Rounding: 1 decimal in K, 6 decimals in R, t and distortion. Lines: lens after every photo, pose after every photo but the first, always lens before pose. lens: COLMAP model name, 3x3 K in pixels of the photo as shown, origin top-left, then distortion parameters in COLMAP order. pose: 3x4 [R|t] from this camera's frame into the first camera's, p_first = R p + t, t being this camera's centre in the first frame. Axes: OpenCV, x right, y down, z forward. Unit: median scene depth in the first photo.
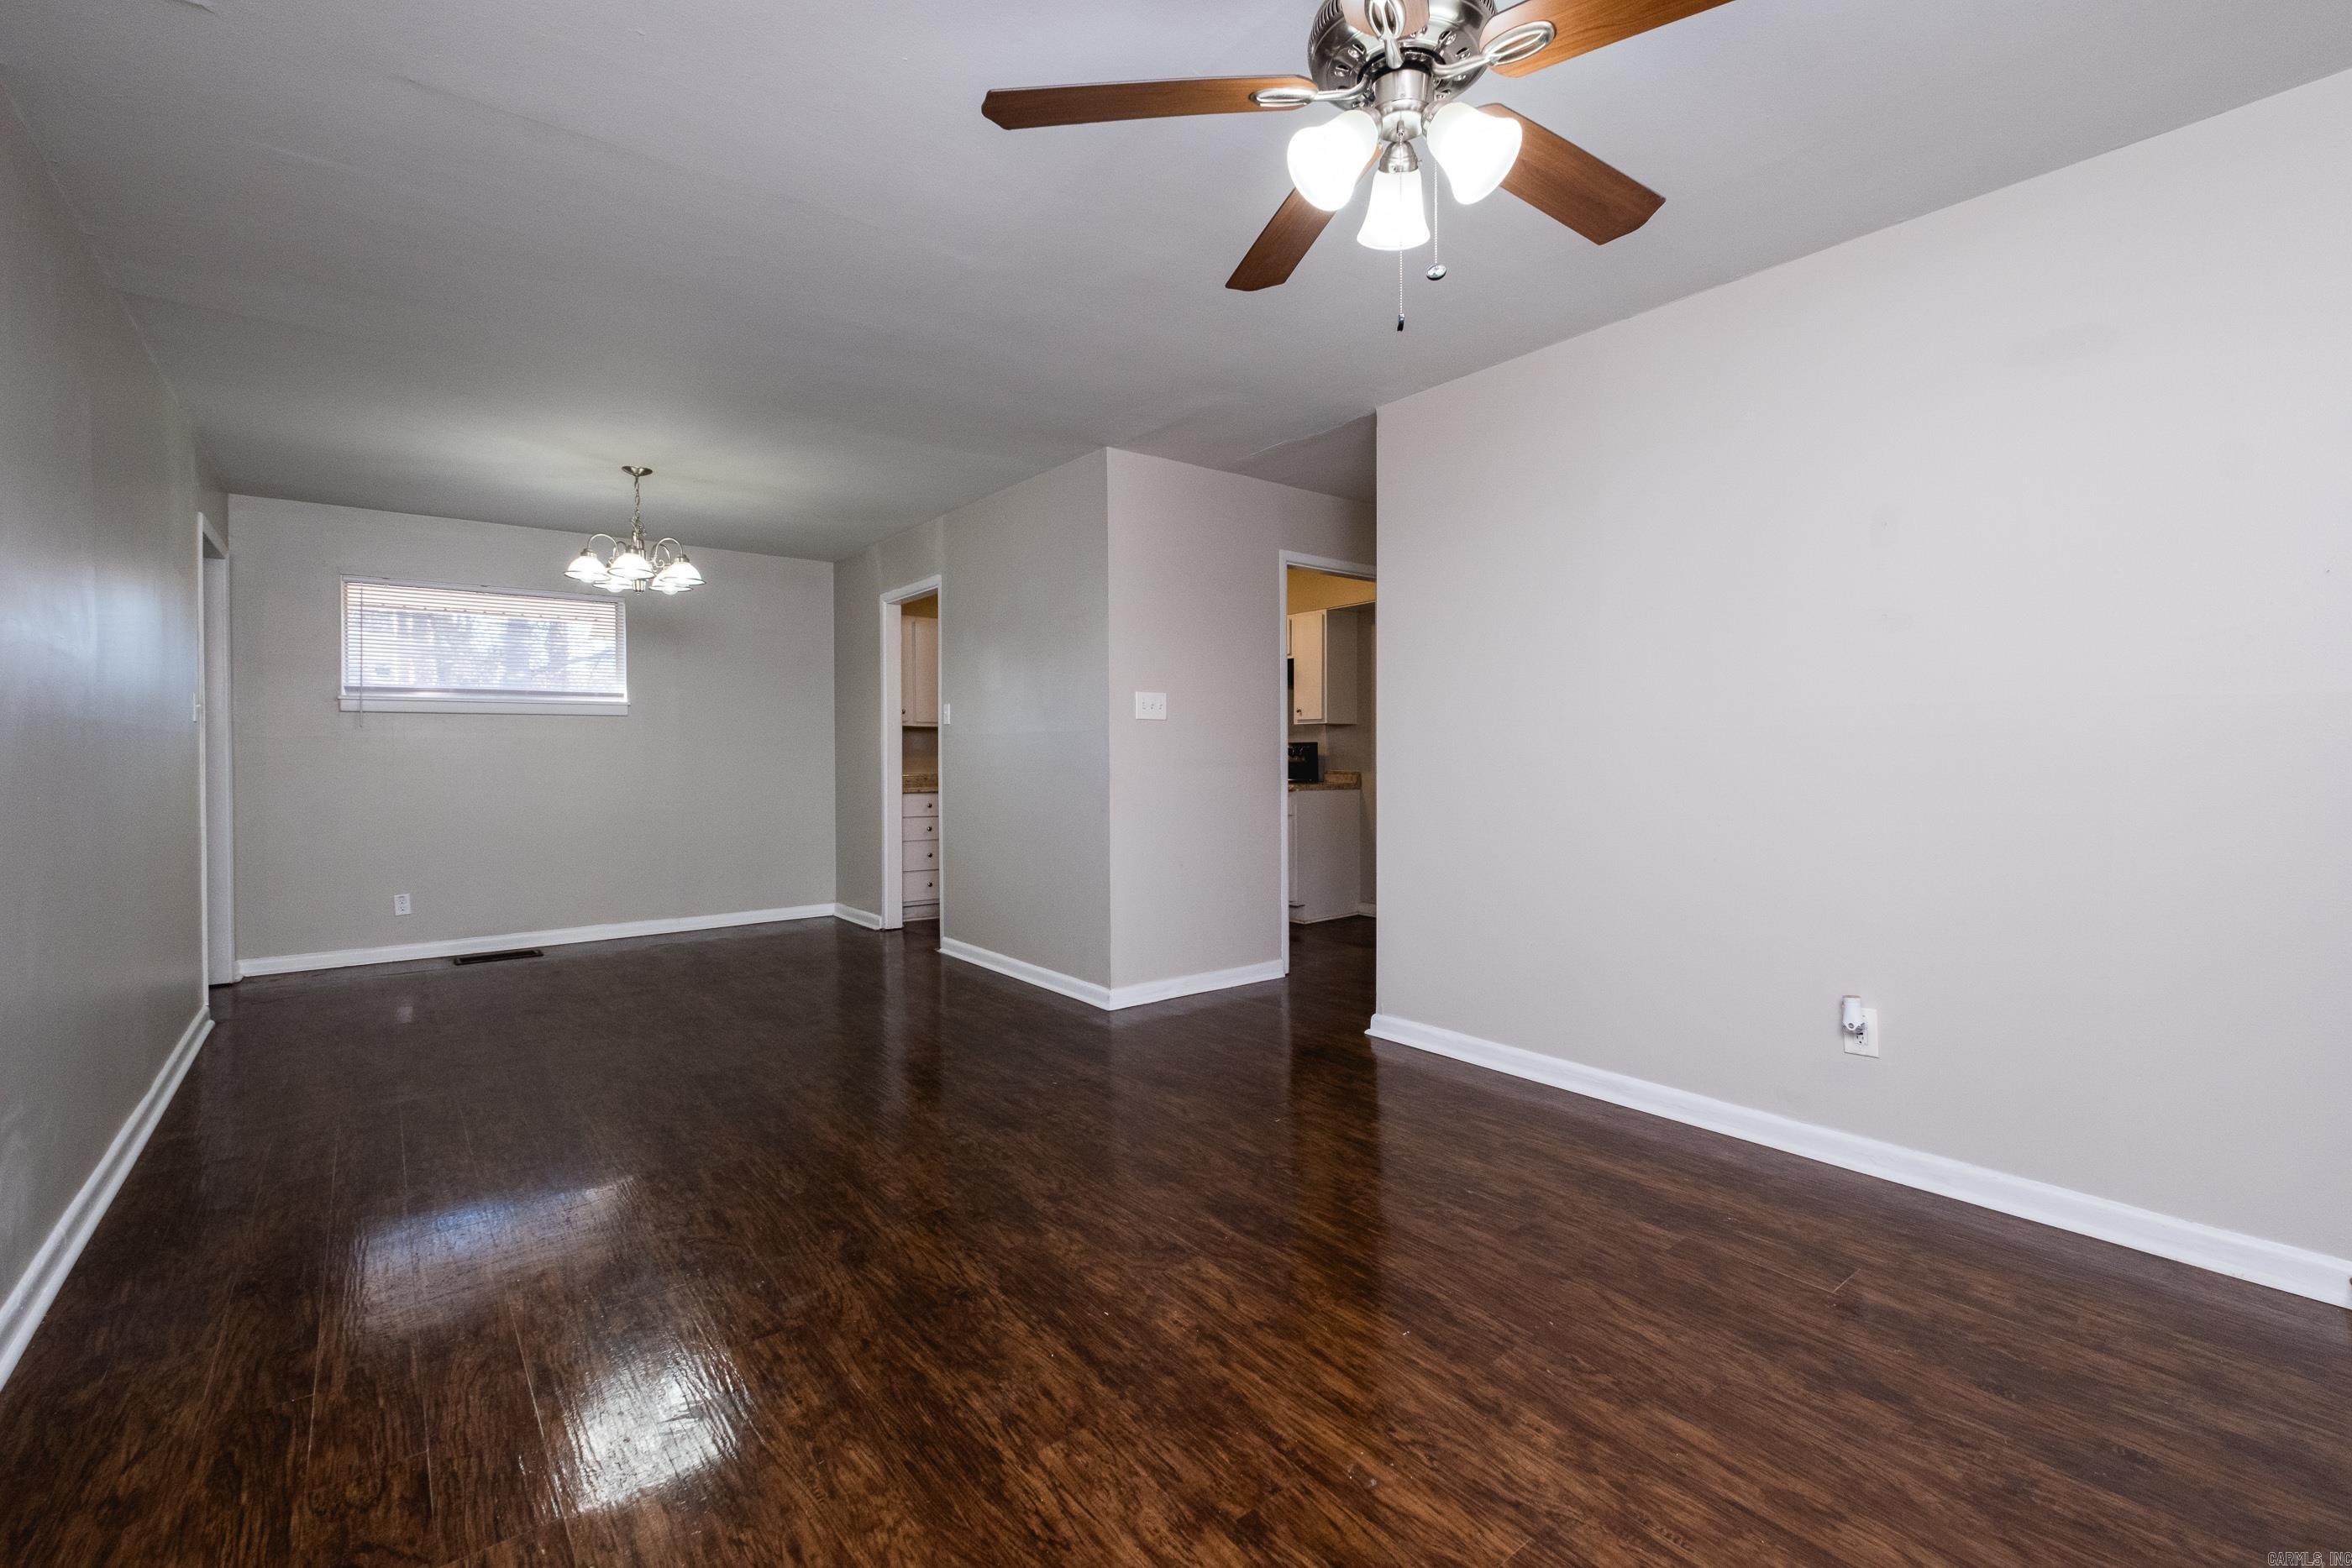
lens RADIAL K [[1016.7, 0, 1174.4], [0, 1016.7, 768.5], [0, 0, 1]] dist [0.008378, -0.000130]
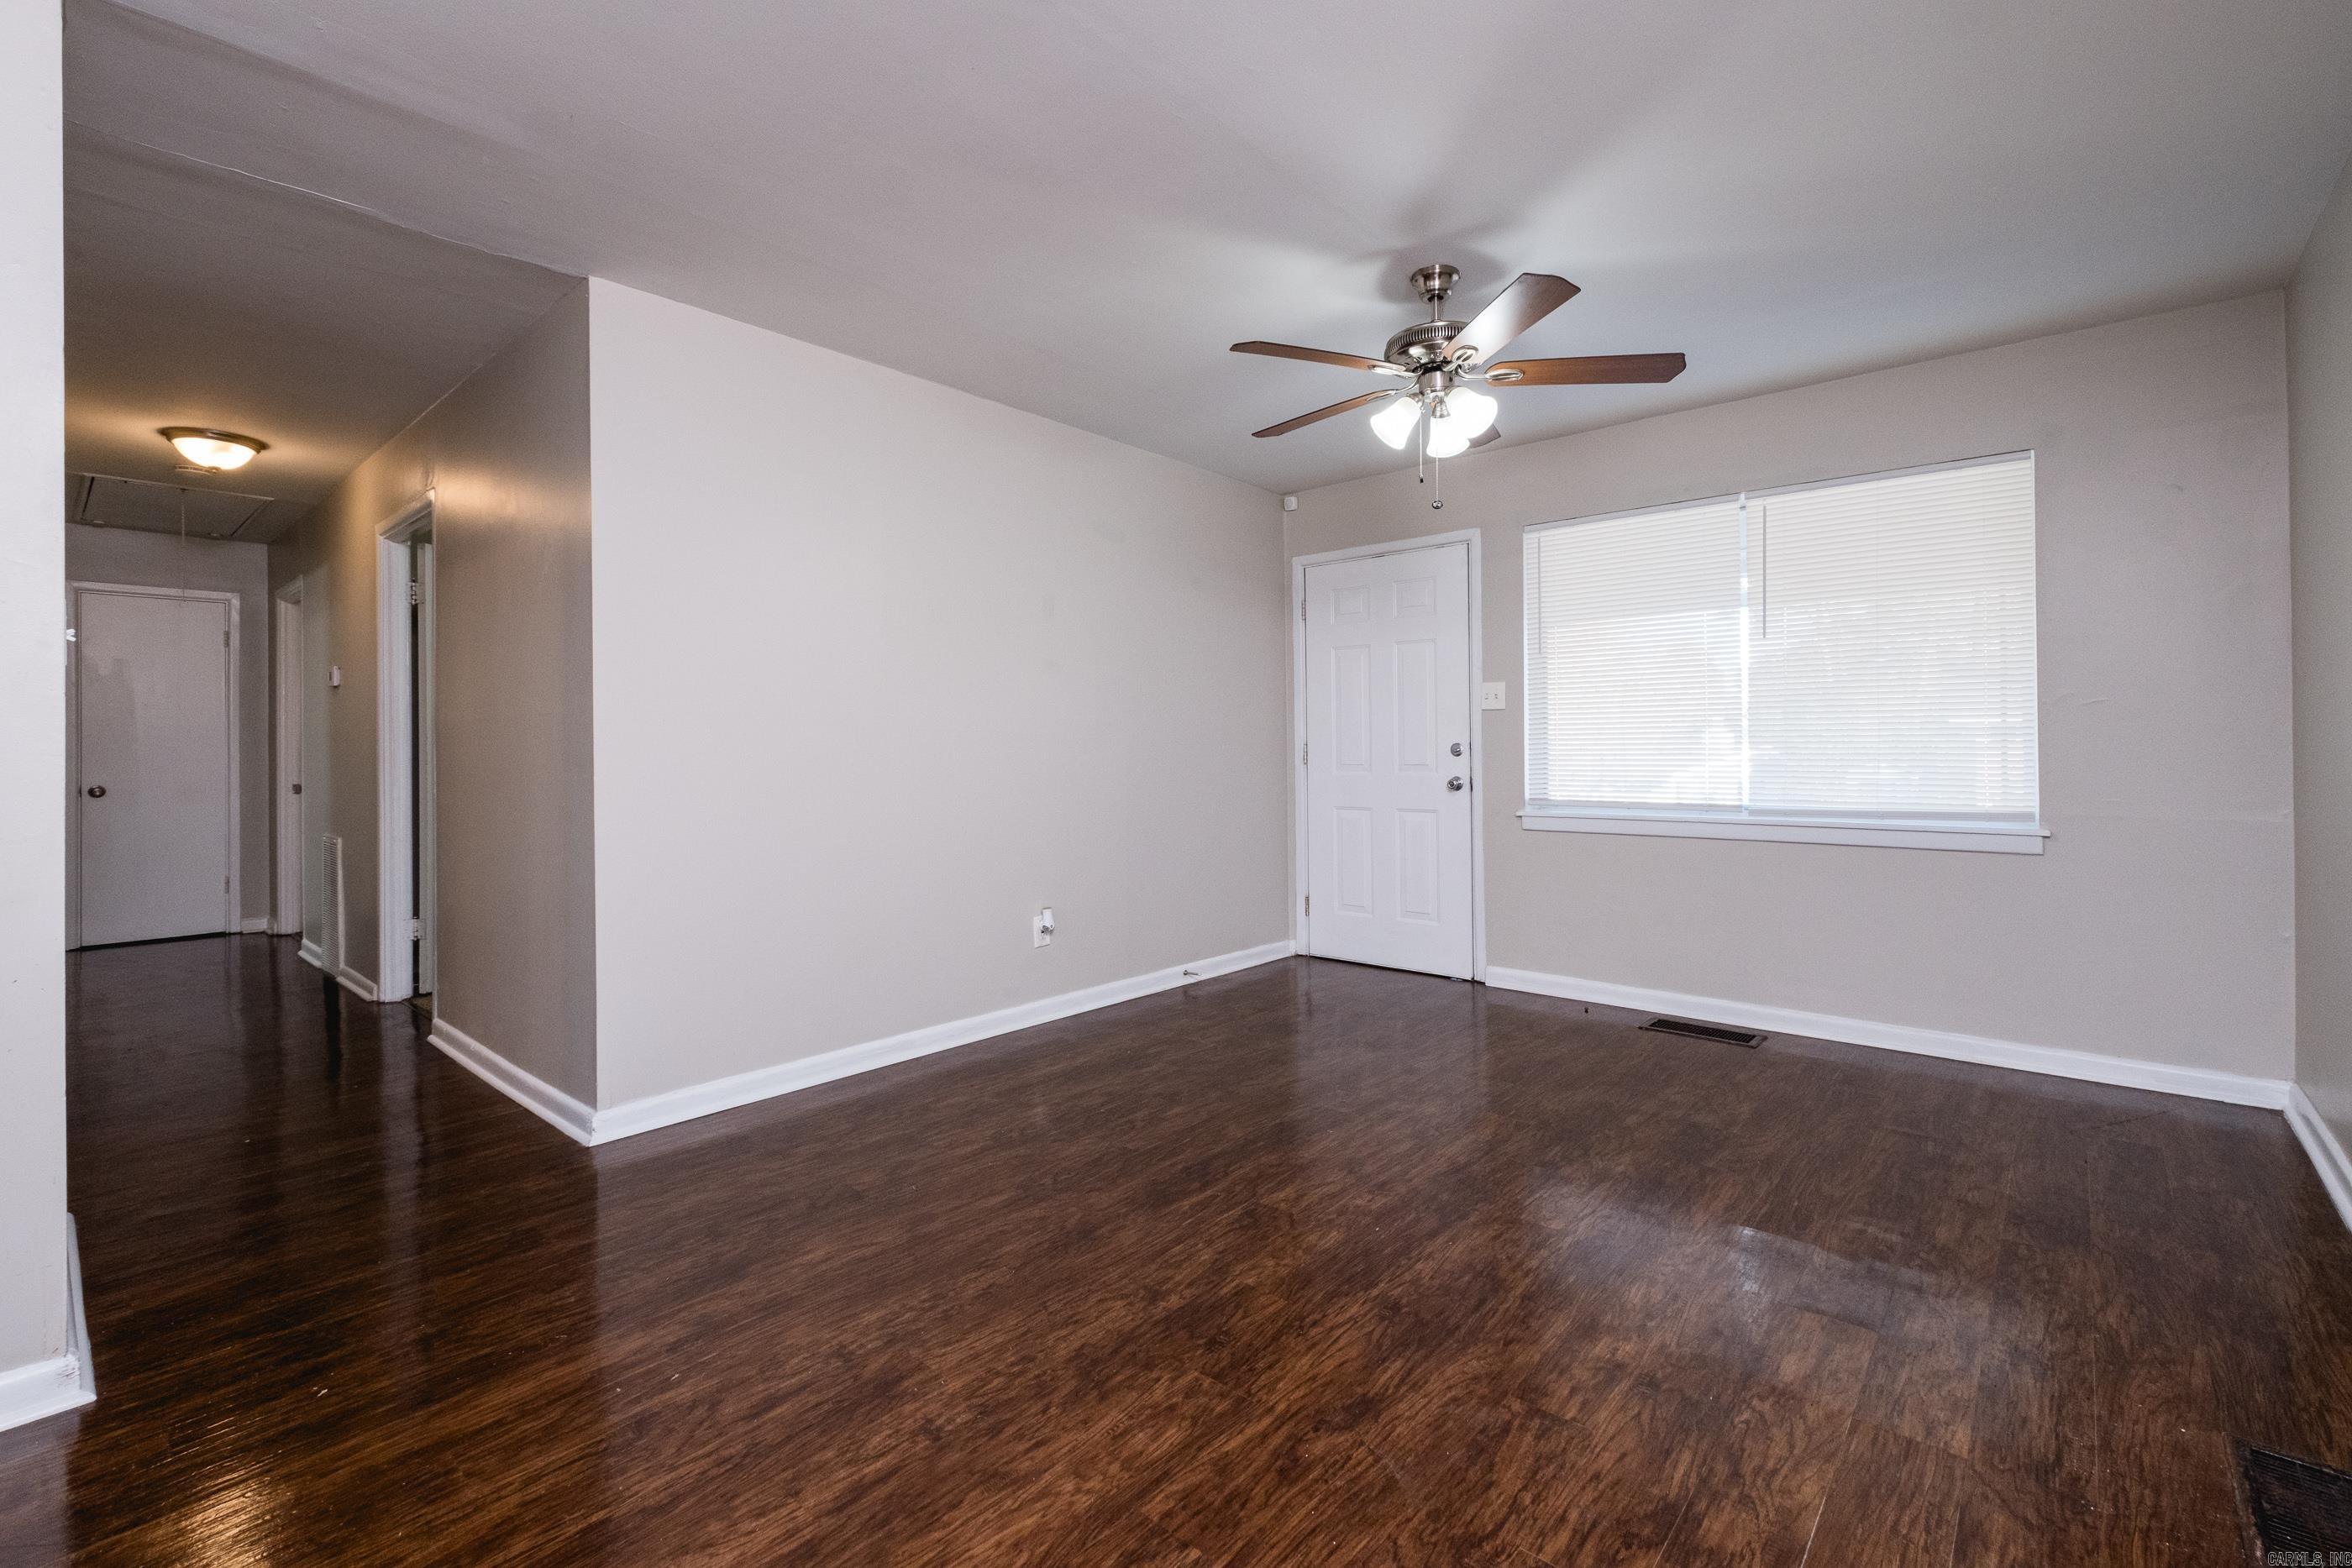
lens RADIAL K [[1033.6, 0, 1175.9], [0, 1033.6, 740.8], [0, 0, 1]] dist [0.029338, -0.020140]
pose [[-0.185829, 0.013927, 0.982483, -0.562594], [0.023419, 0.999678, -0.009742, -0.005066], [-0.982303, 0.021199, -0.186095, 0.678462]]
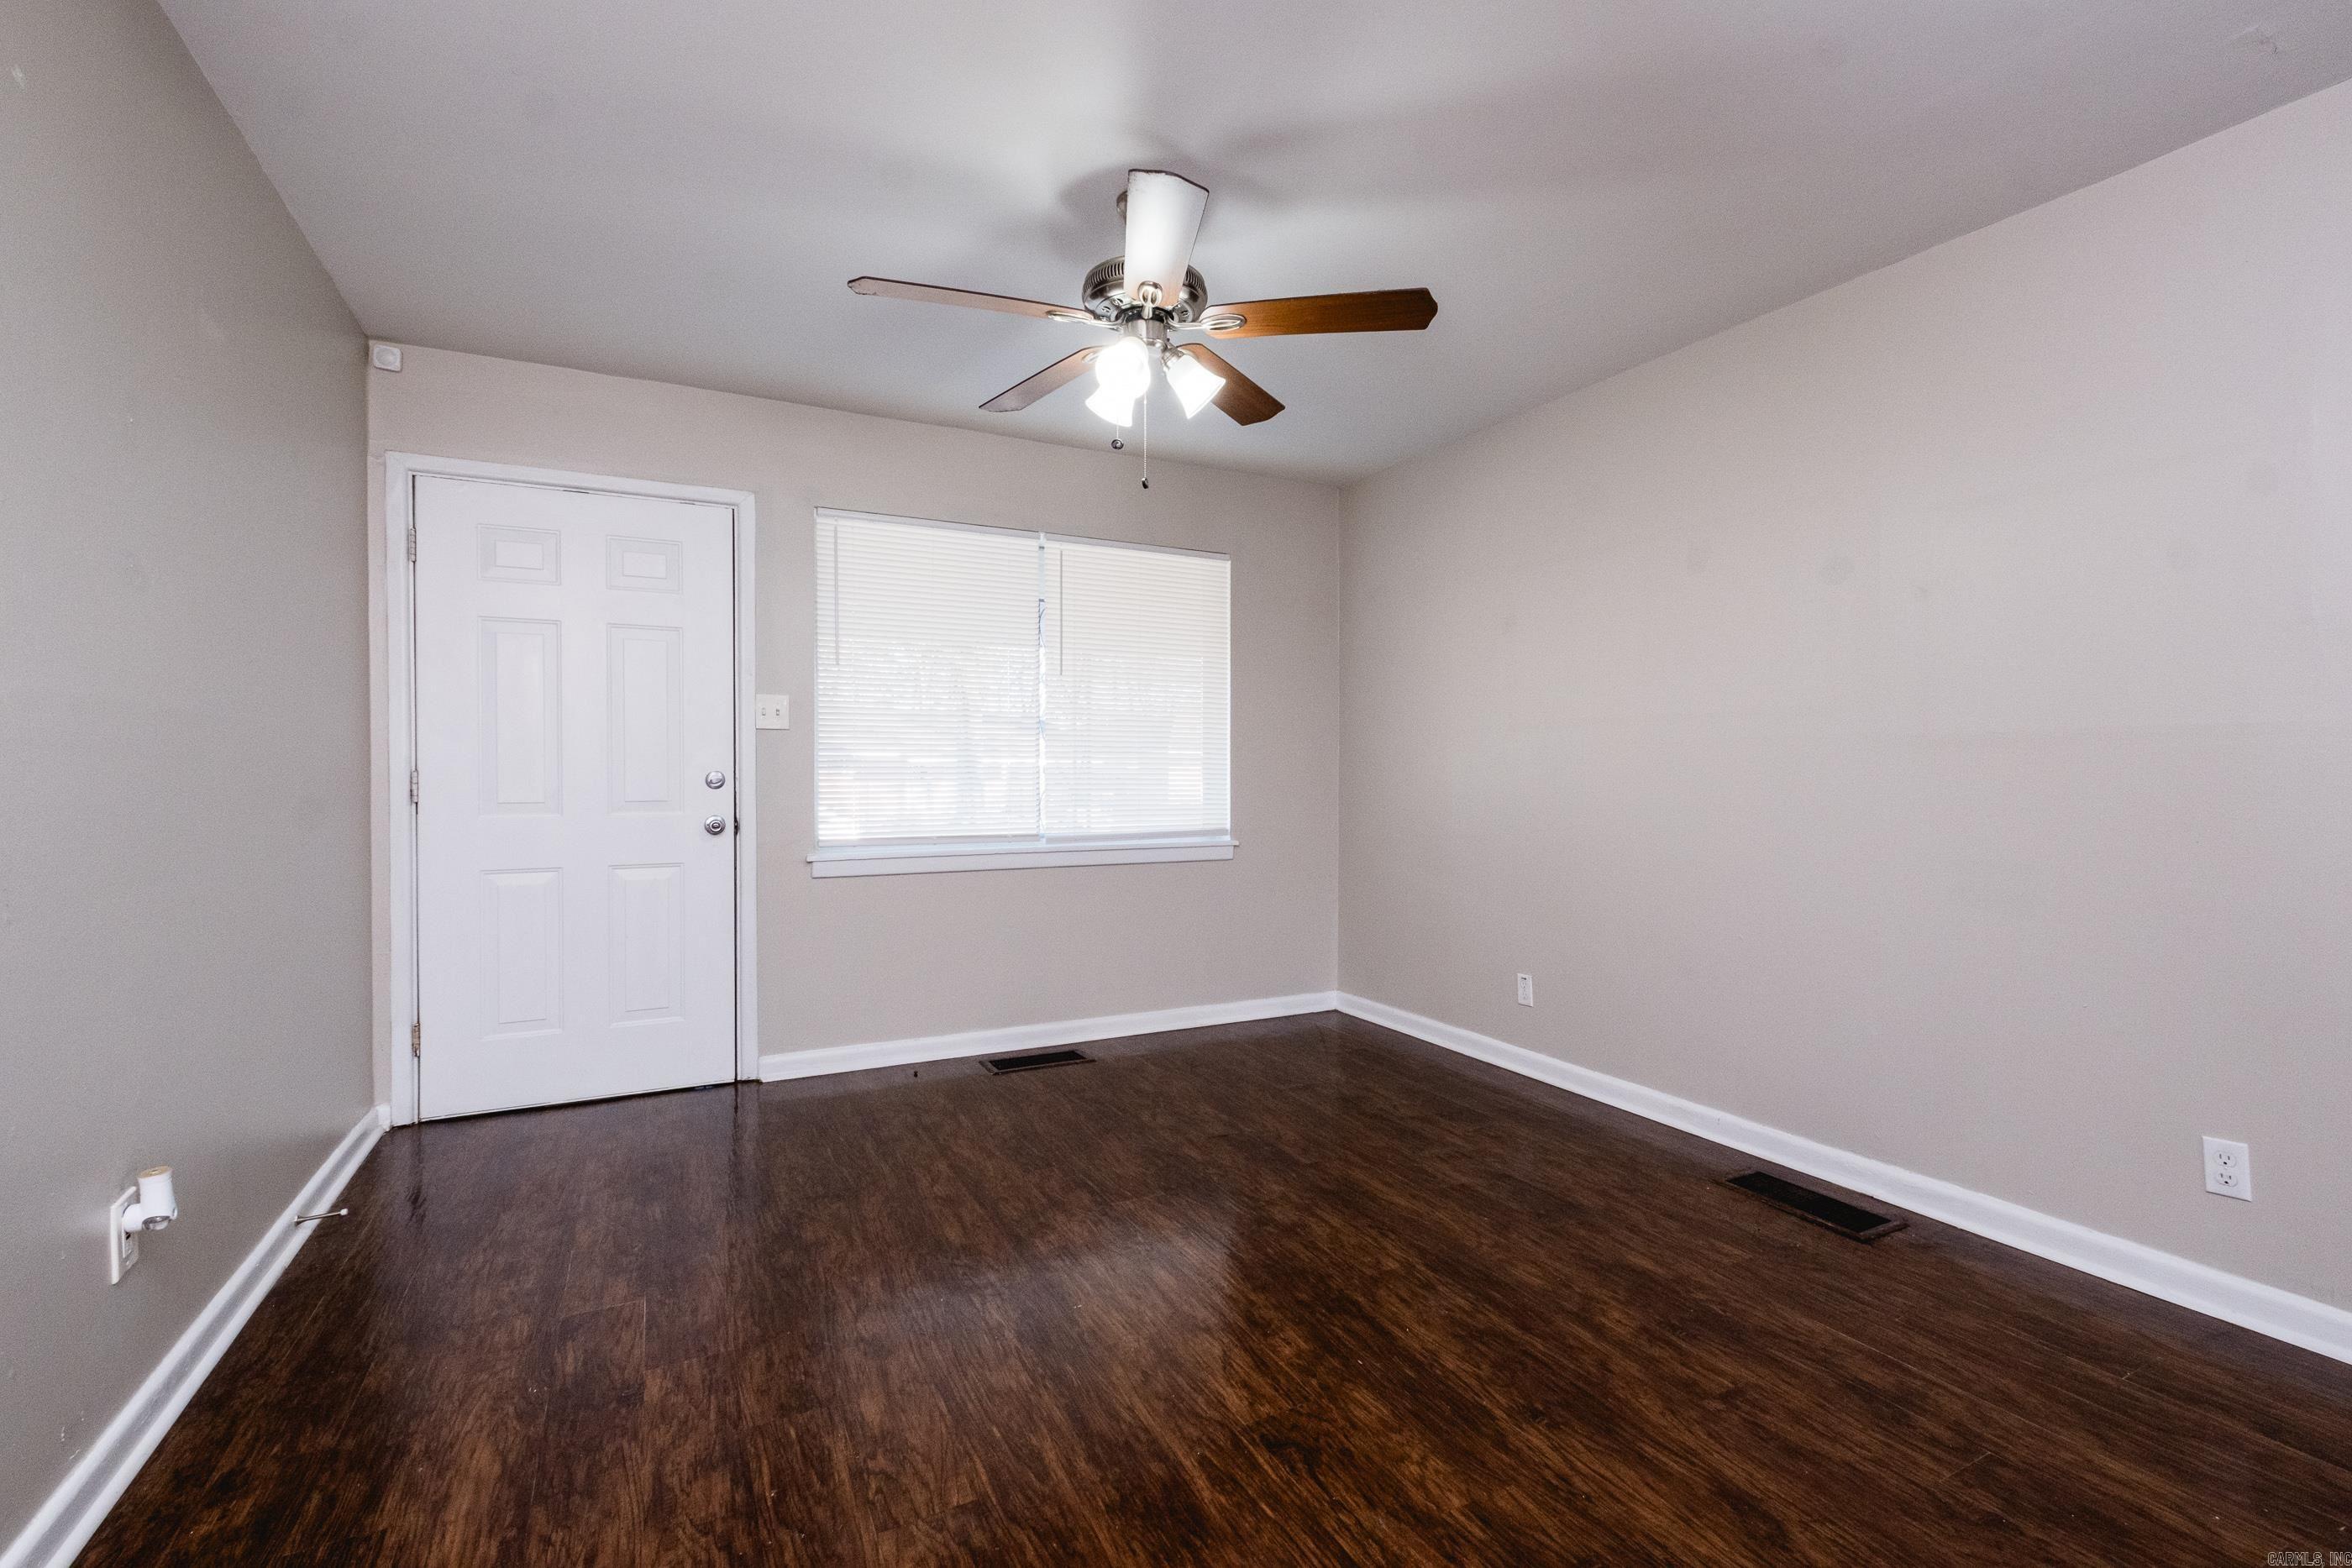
lens RADIAL K [[1034.7, 0, 1191.9], [0, 1034.7, 776.0], [0, 0, 1]] dist [0.000778, -0.000499]
pose [[-0.984055, 0.005865, 0.177770, -0.041301], [0.008709, 0.999846, 0.015223, -0.012096], [-0.177653, 0.016528, -0.983954, 0.931694]]
